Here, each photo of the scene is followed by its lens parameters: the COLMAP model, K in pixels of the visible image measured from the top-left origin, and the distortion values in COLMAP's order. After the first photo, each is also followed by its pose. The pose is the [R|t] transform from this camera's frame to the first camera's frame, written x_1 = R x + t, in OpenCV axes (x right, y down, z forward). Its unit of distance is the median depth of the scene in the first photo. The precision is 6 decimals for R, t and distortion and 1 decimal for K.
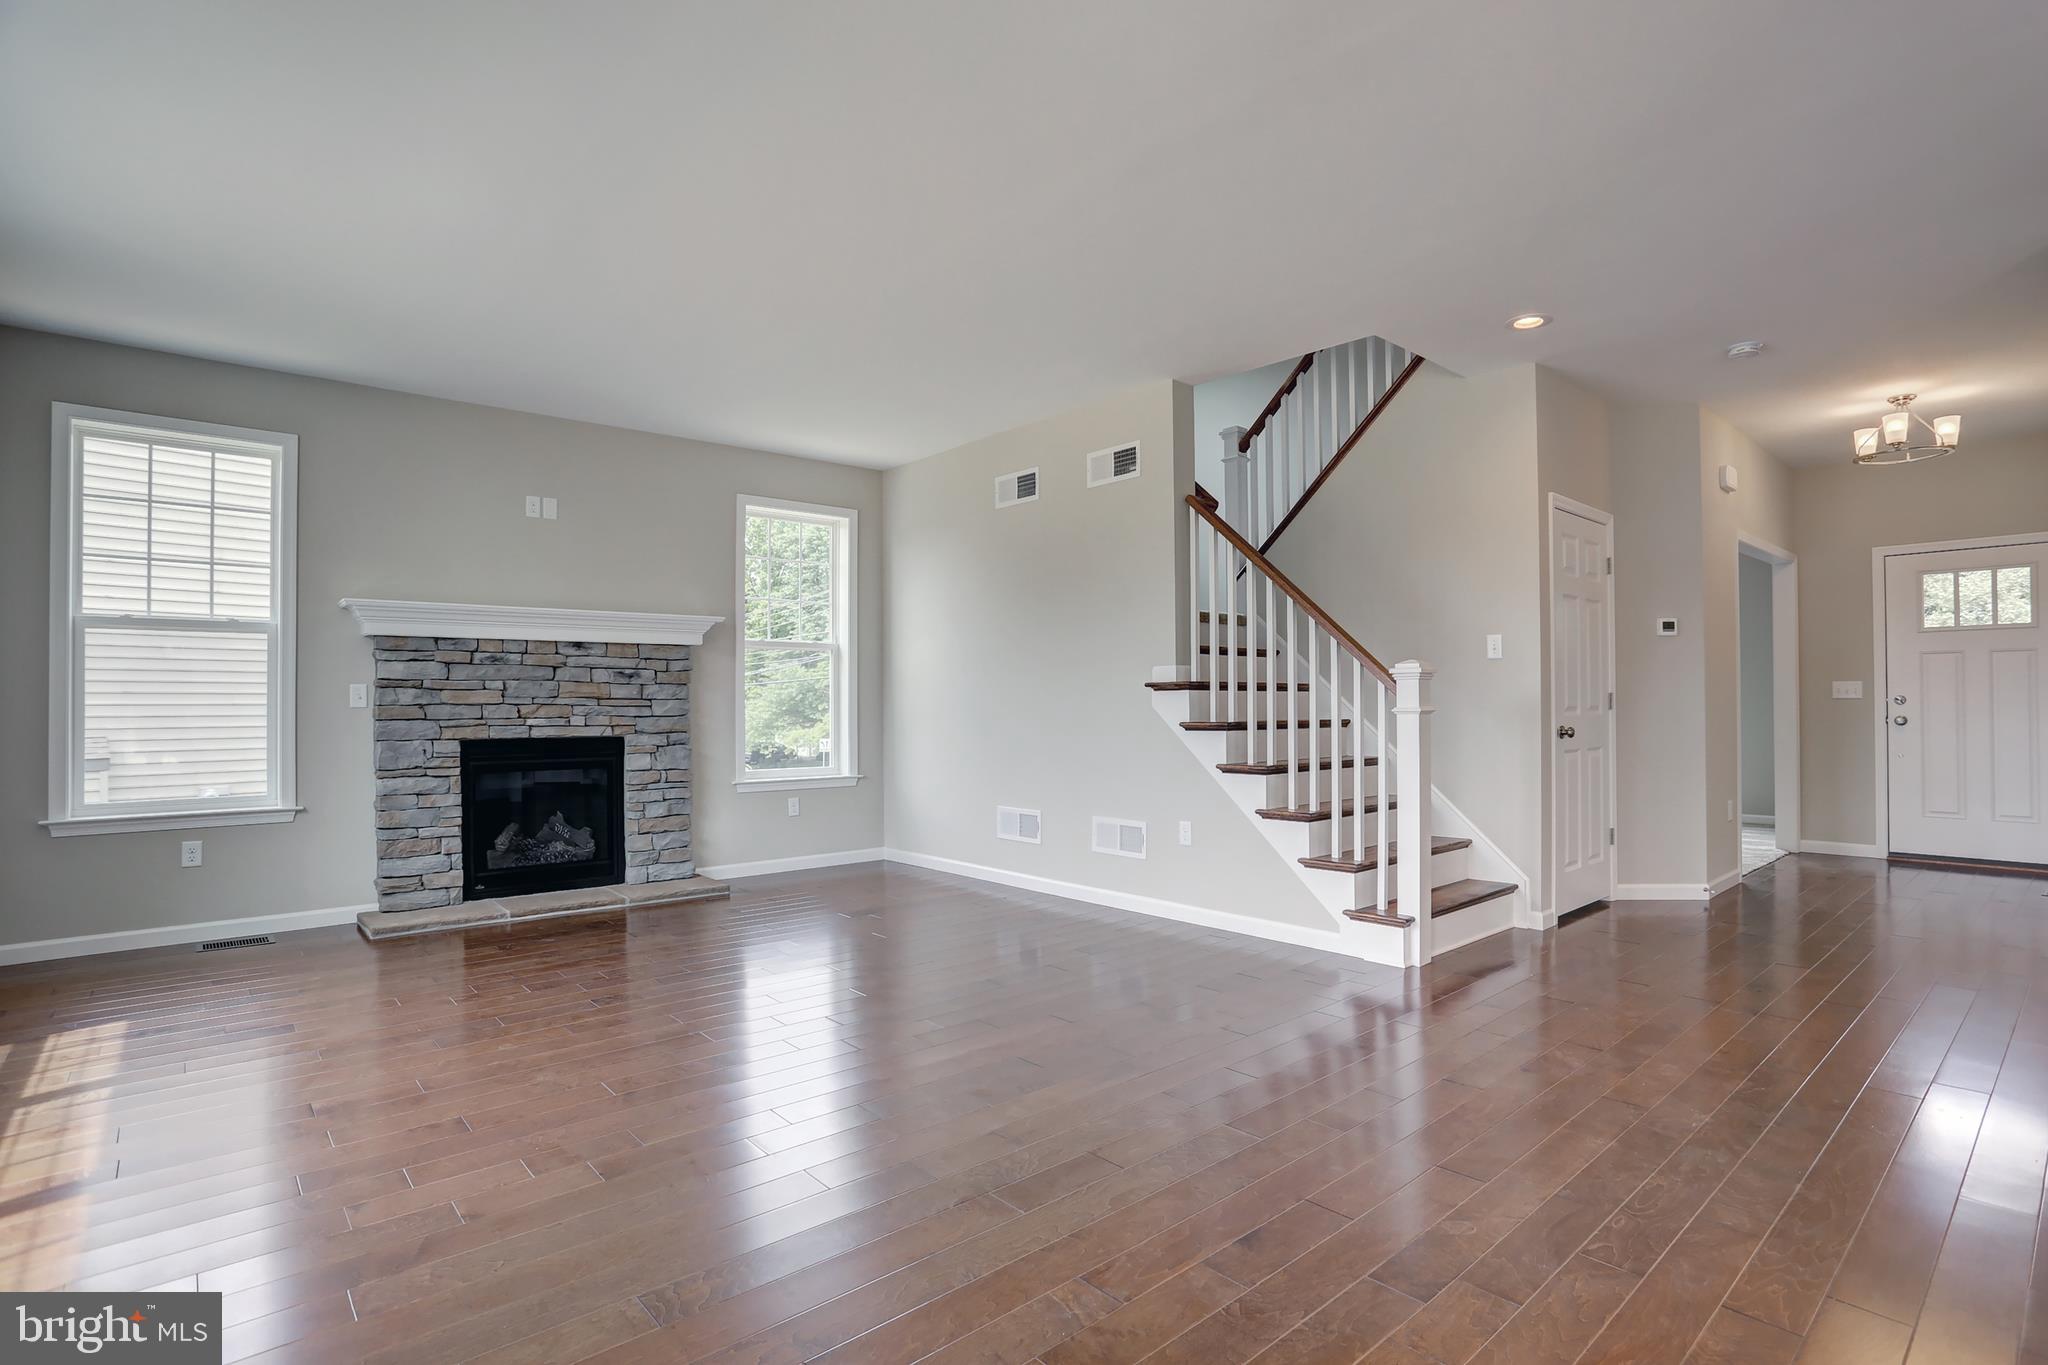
lens RADIAL K [[1015.1, 0, 1024.6], [0, 1015.1, 692.4], [0, 0, 1]] dist [-0.081790, 0.039995]
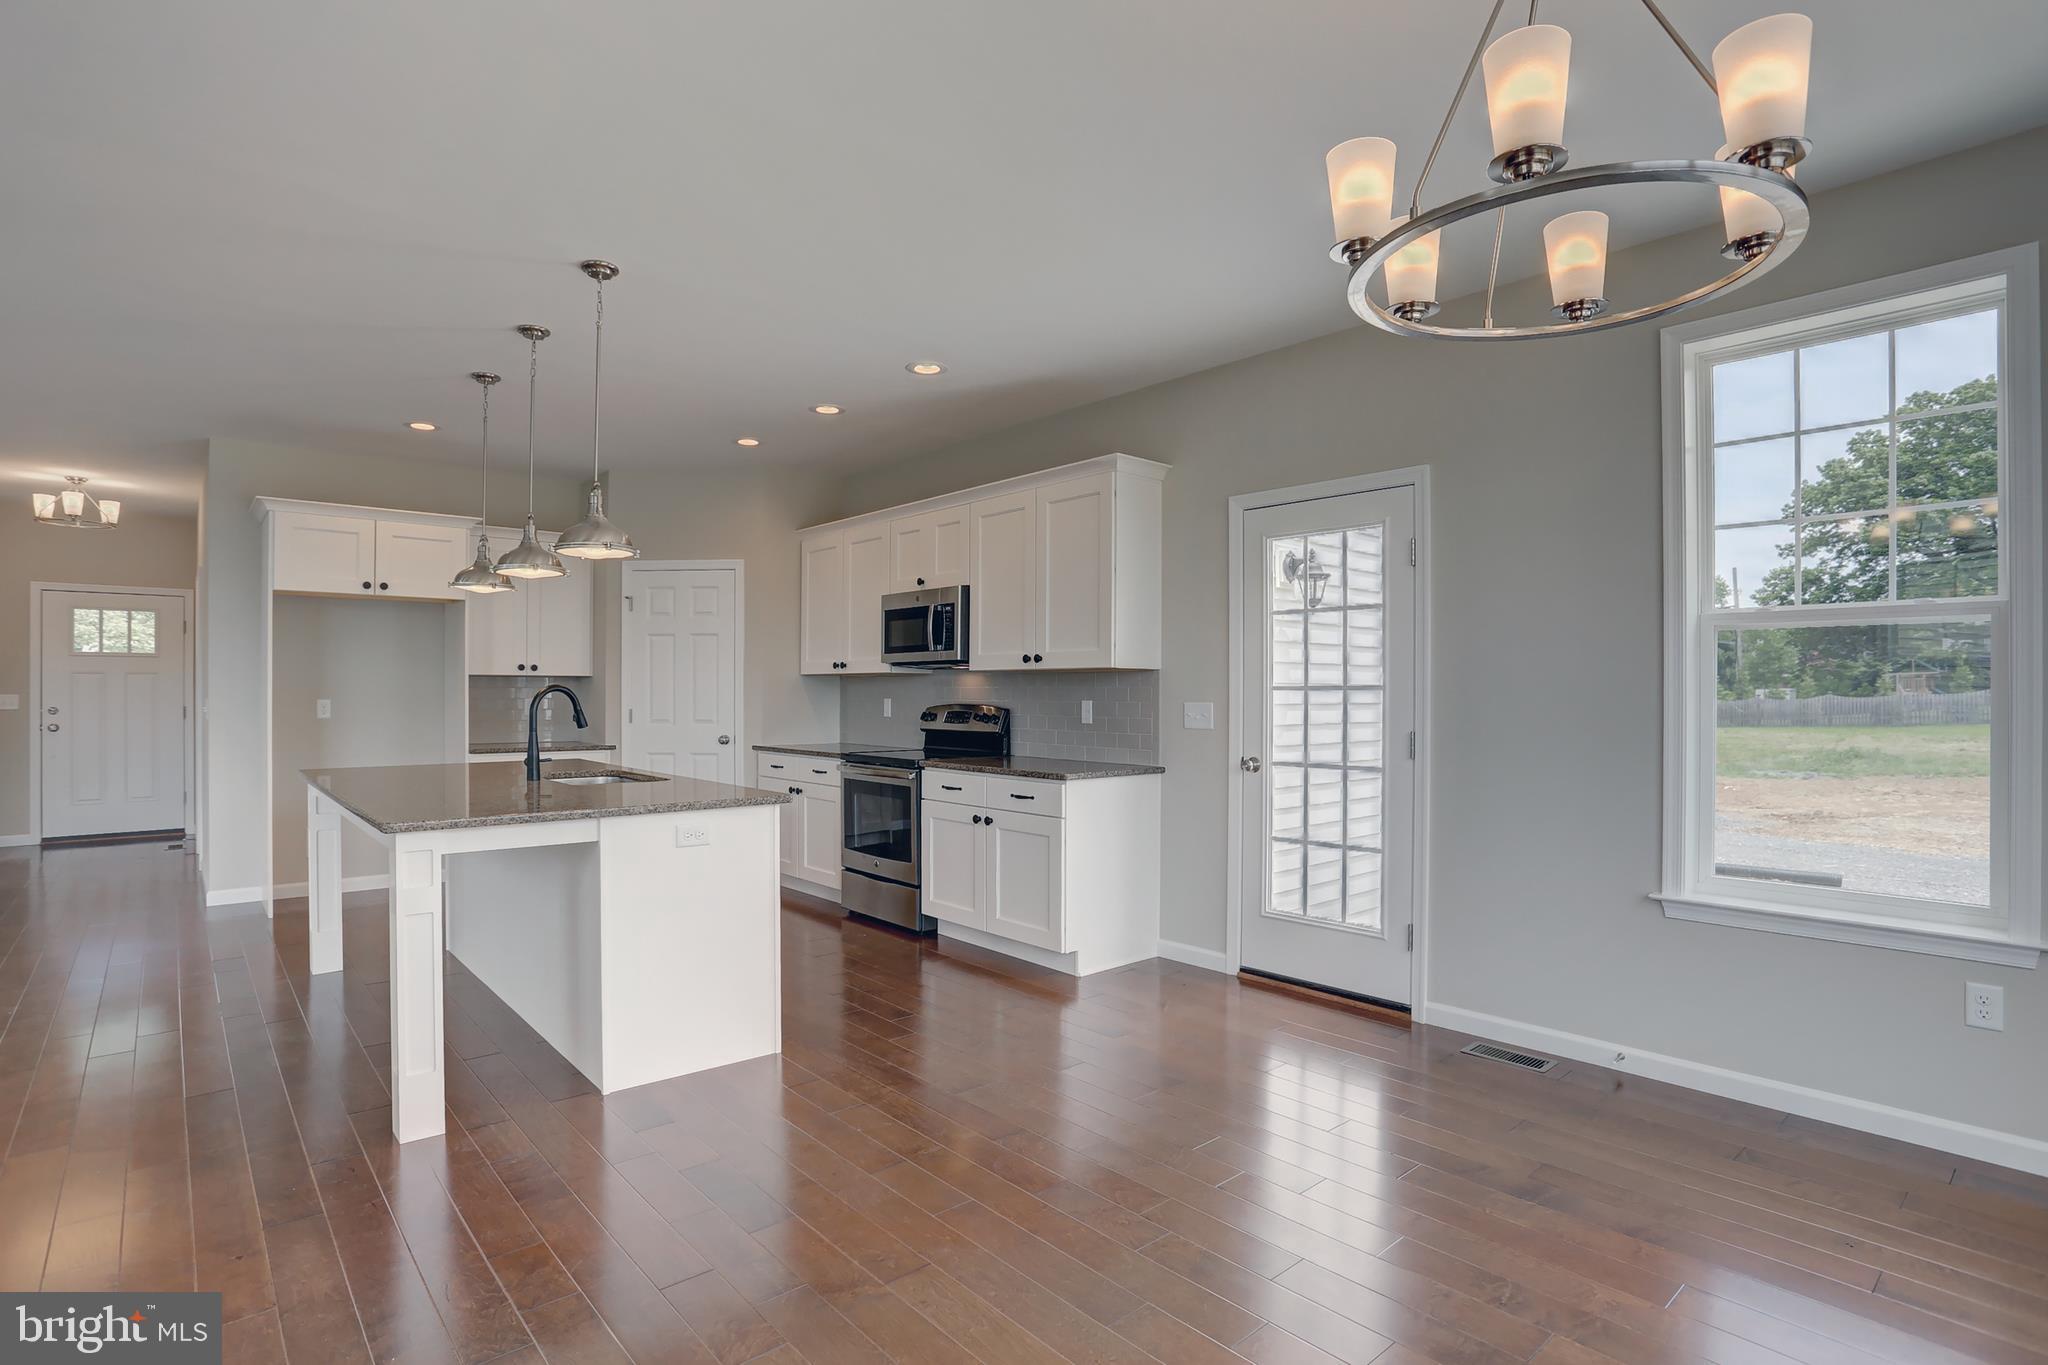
lens RADIAL K [[1023.5, 0, 1035.7], [0, 1023.5, 688.3], [0, 0, 1]] dist [-0.084445, 0.042854]
pose [[0.002241, 0.008375, 0.999962, -0.383107], [-0.011772, 0.999896, -0.008348, -0.029493], [-0.999928, -0.011753, 0.002339, -0.269133]]
